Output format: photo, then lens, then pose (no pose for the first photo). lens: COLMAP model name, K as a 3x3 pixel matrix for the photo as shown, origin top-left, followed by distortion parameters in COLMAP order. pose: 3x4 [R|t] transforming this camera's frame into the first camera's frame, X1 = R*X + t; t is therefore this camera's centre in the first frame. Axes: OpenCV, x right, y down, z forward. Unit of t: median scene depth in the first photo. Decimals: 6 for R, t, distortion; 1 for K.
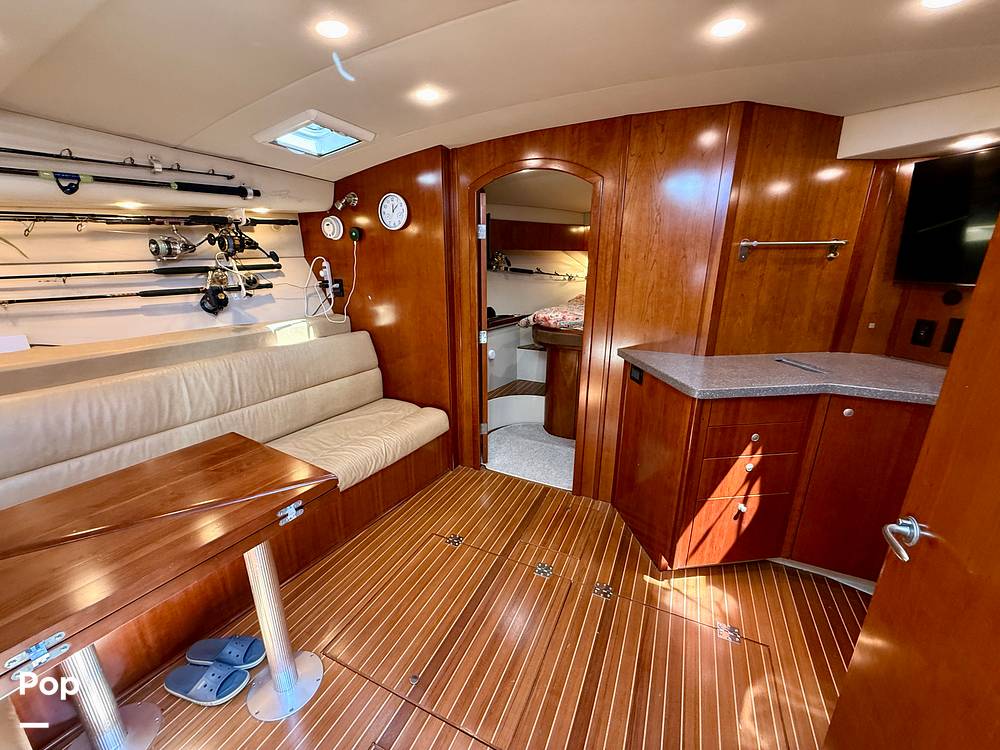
lens RADIAL K [[400.3, 0, 500.9], [0, 400.3, 376.8], [0, 0, 1]] dist [0.001040, -0.000927]
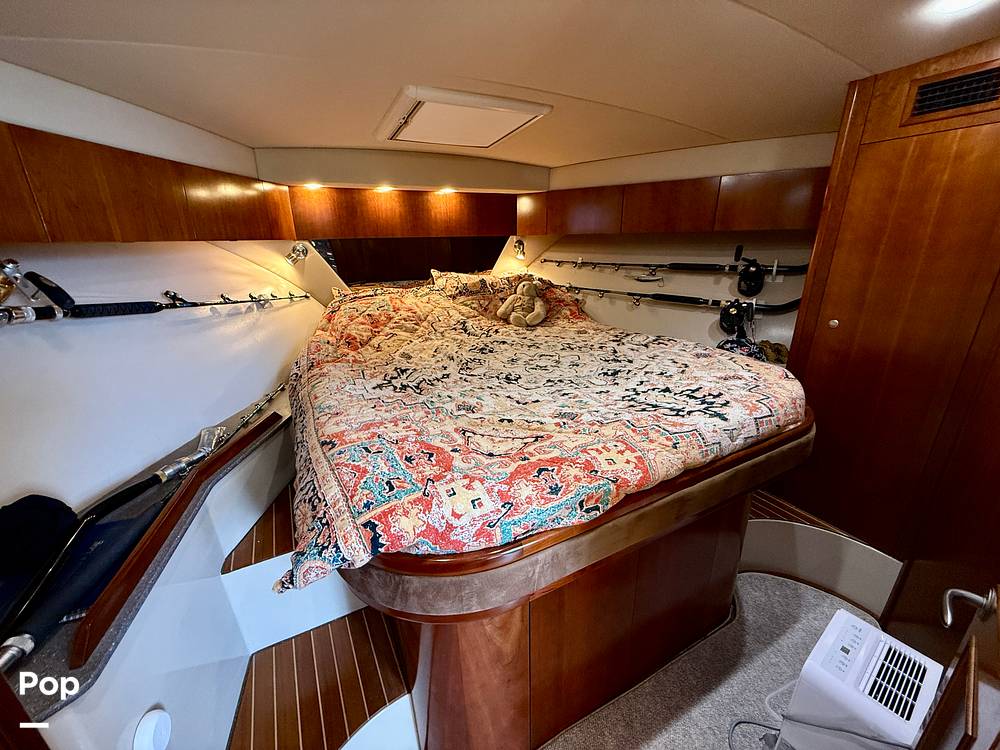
lens RADIAL K [[400.3, 0, 498.5], [0, 400.3, 375.8], [0, 0, 1]] dist [0.001040, -0.000927]
pose [[0.603928, -0.272675, 0.748946, -0.015741], [0.243110, 0.957902, 0.152714, -0.184393], [-0.759058, 0.089848, 0.644793, 0.561231]]
